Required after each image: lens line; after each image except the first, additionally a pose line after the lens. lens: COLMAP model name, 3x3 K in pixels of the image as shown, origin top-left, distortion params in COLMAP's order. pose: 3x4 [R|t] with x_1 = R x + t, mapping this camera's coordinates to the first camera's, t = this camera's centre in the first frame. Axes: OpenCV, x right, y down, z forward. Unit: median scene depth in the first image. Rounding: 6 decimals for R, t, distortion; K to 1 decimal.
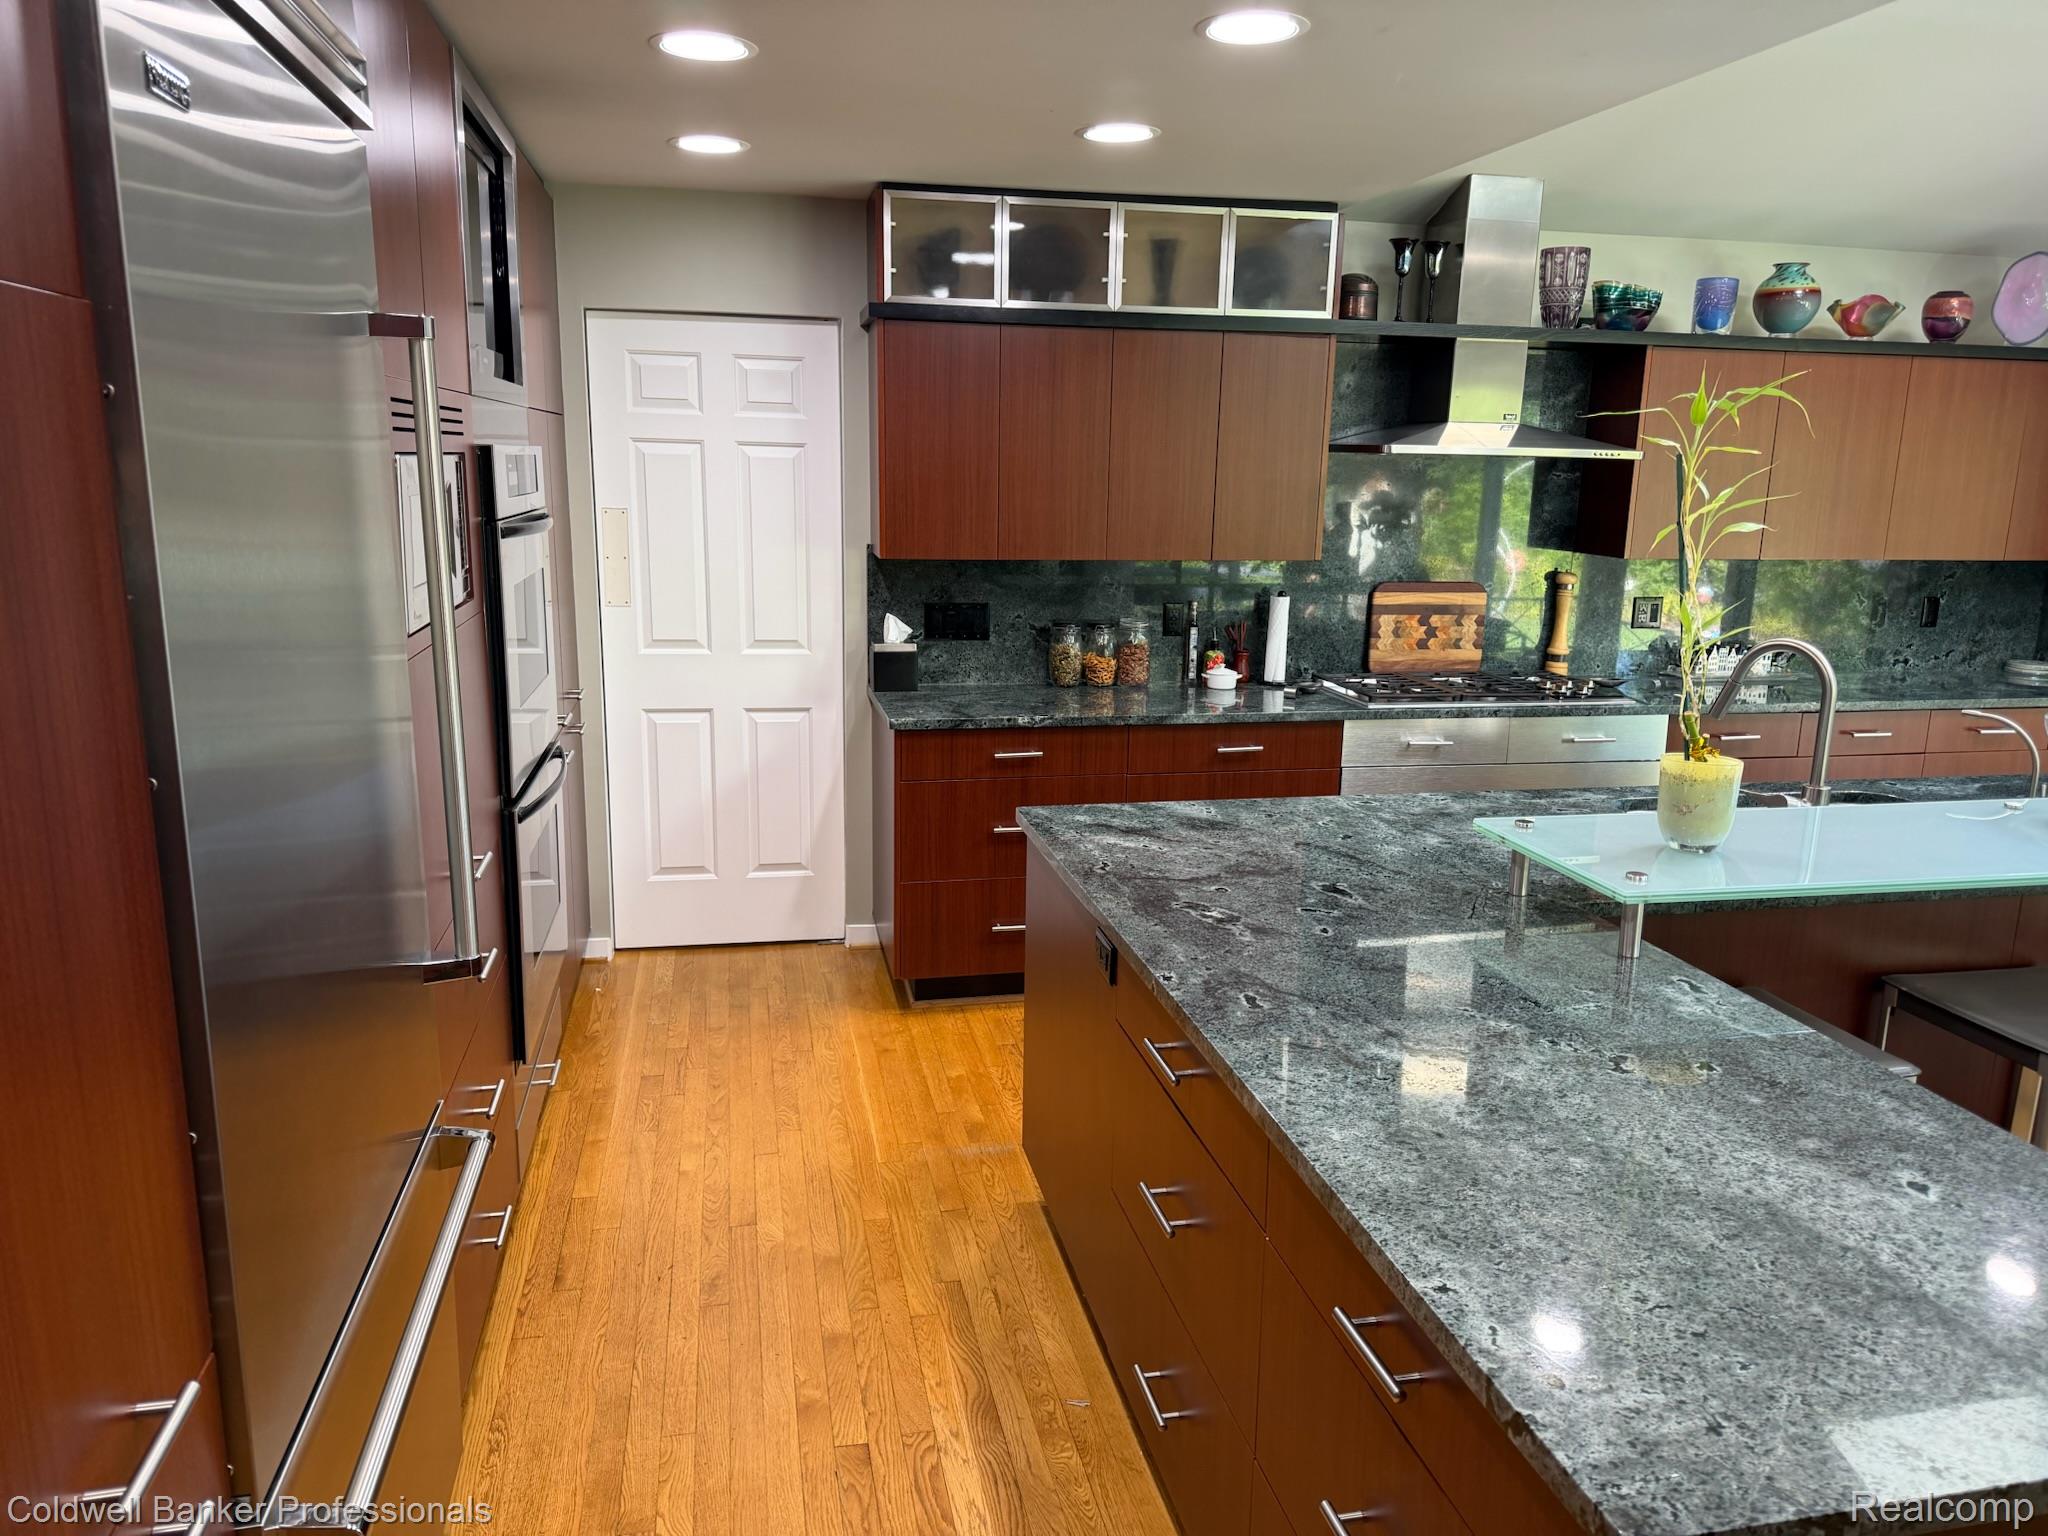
lens RADIAL K [[1423.7, 0, 1037.9], [0, 1423.7, 760.8], [0, 0, 1]] dist [0.107507, -0.171325]
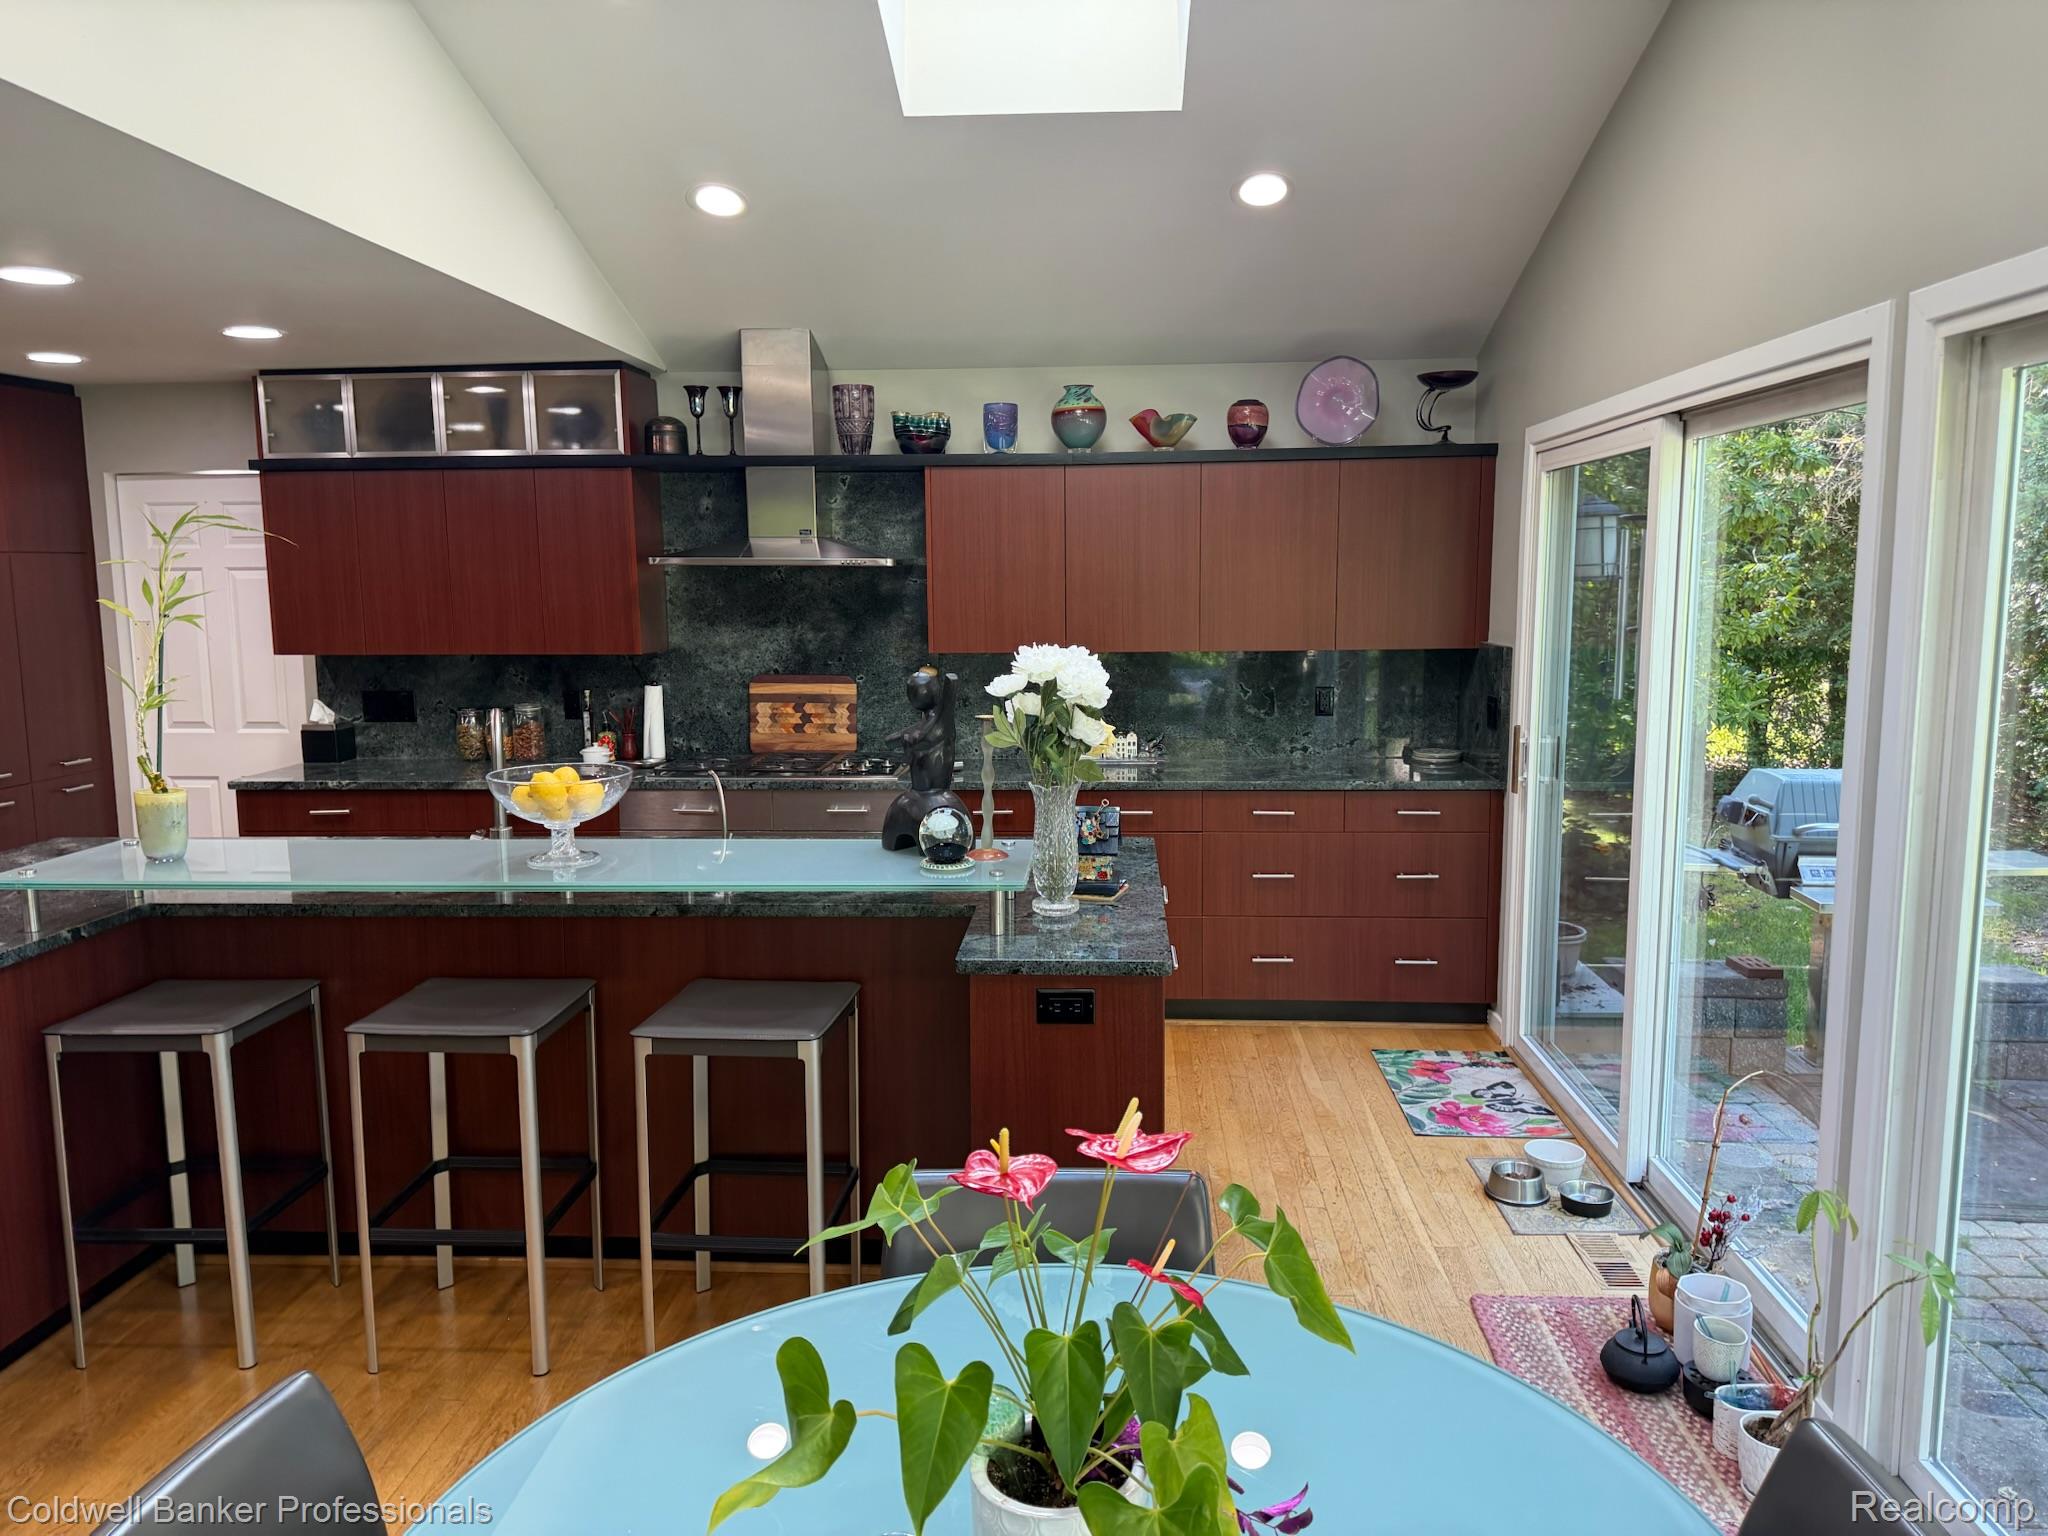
lens RADIAL K [[1423.7, 0, 1037.9], [0, 1423.7, 760.8], [0, 0, 1]] dist [0.107507, -0.171325]
pose [[0.965957, 0.008484, -0.258565, 0.800652], [-0.027491, 0.997169, -0.069981, 0.019530], [0.257239, 0.074707, 0.963456, -0.042630]]
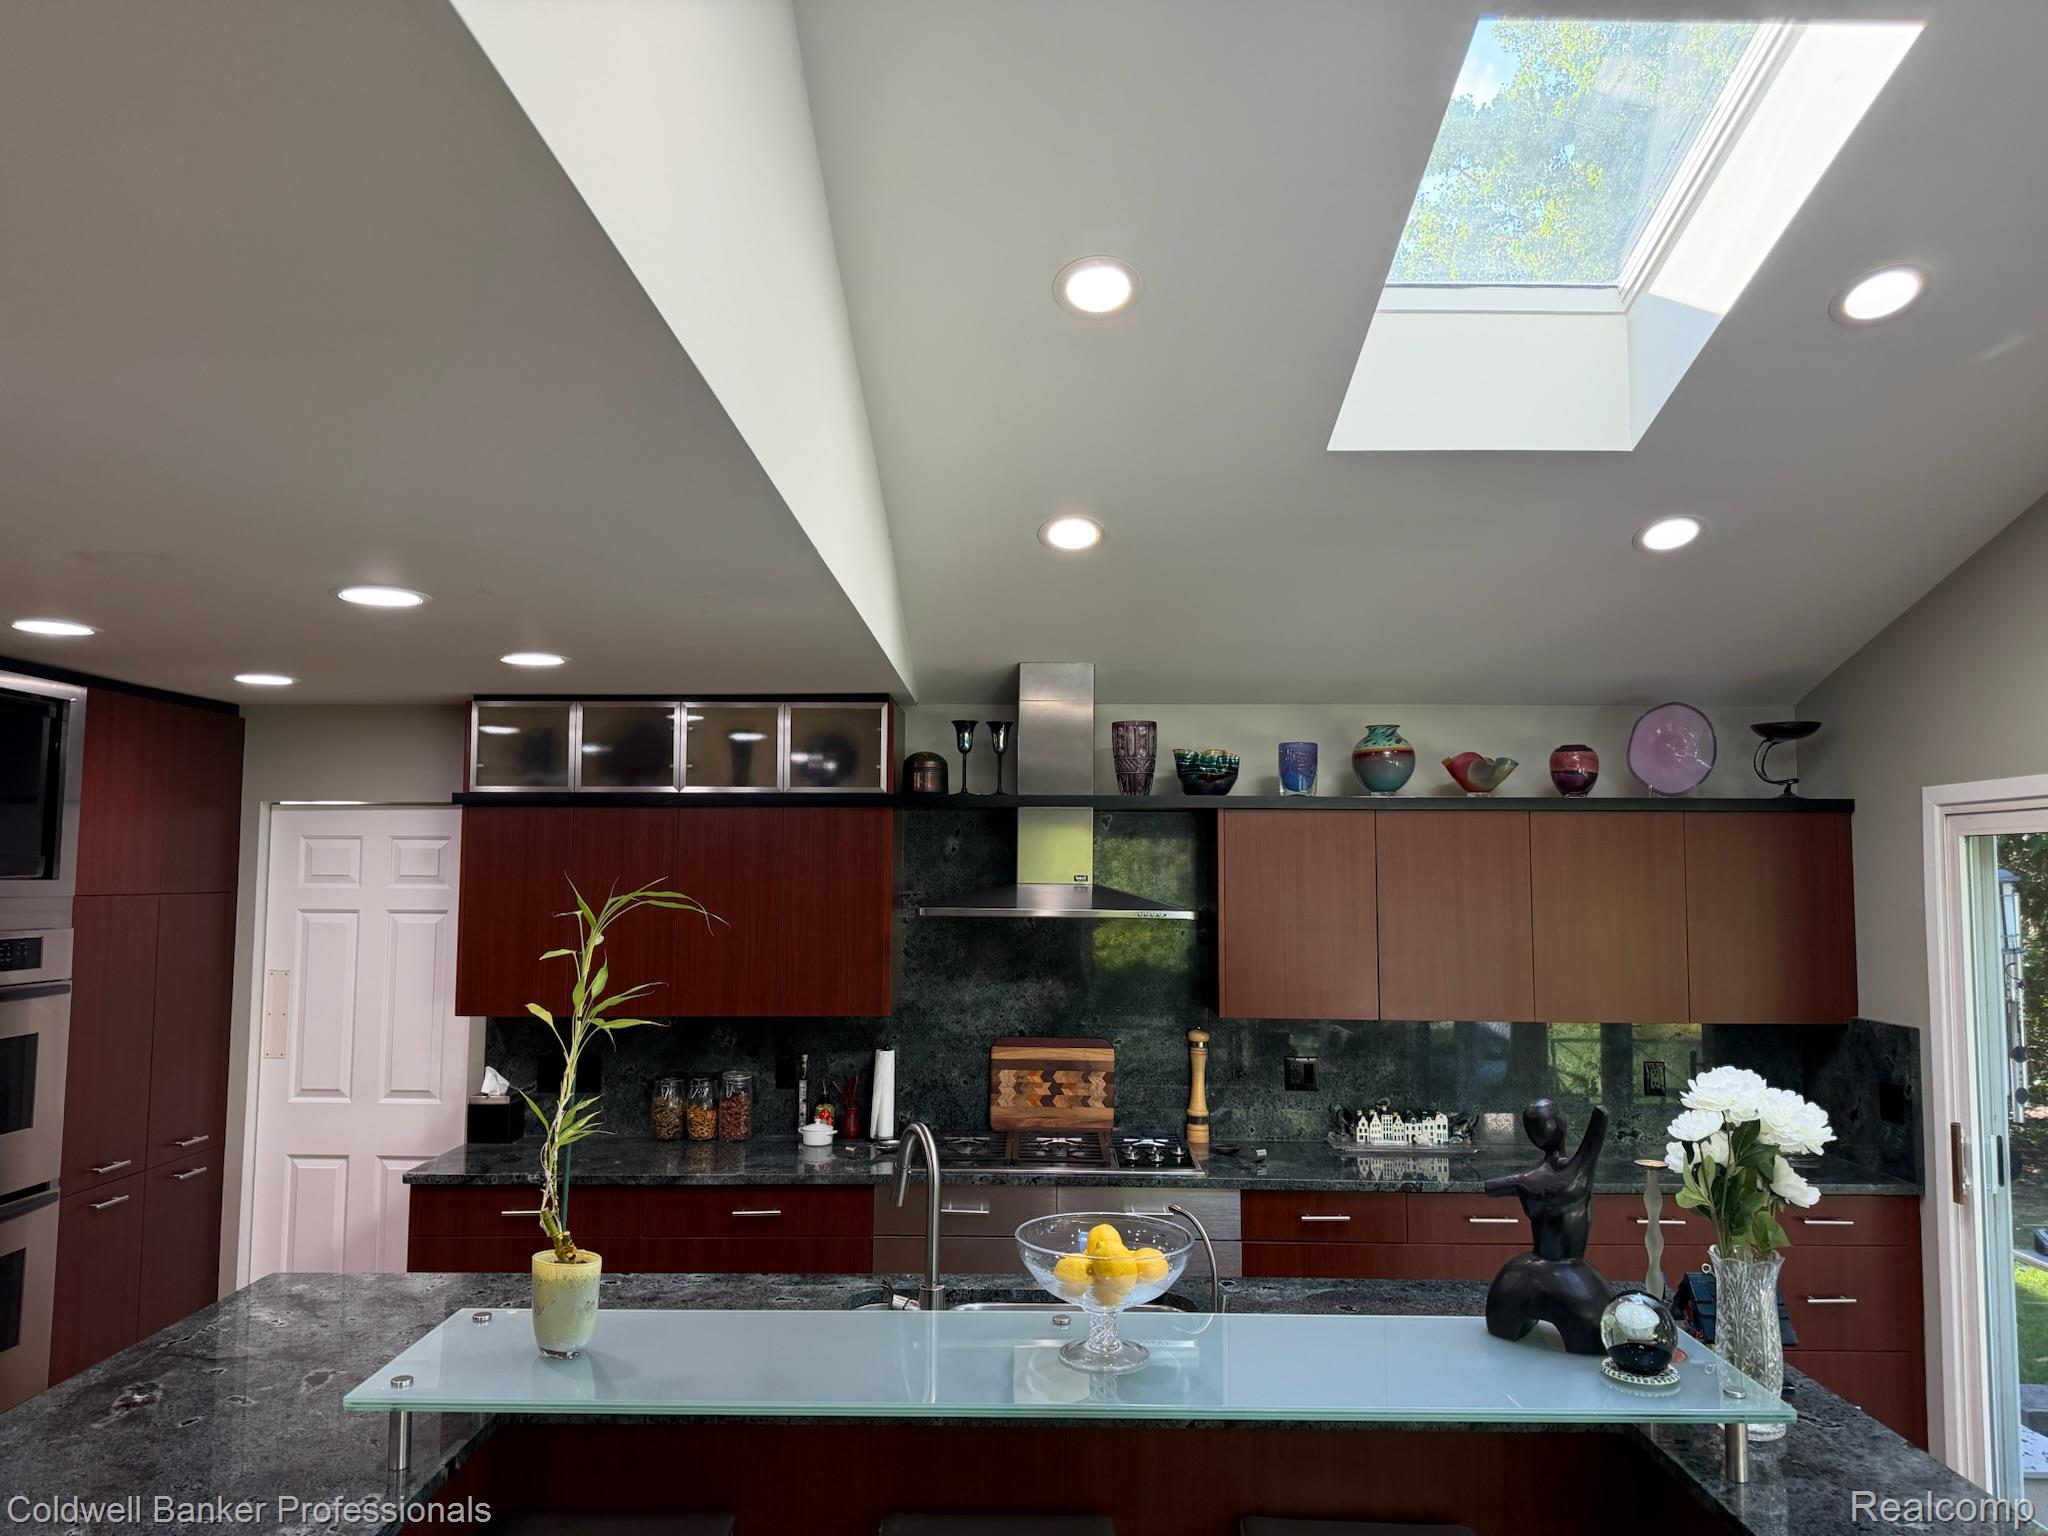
lens RADIAL K [[1423.7, 0, 1037.9], [0, 1423.7, 760.8], [0, 0, 1]] dist [0.107507, -0.171325]
pose [[0.977318, -0.029965, -0.209648, 0.511032], [-0.030835, 0.959256, -0.280852, -0.031522], [0.209522, 0.280946, 0.936574, 0.014298]]
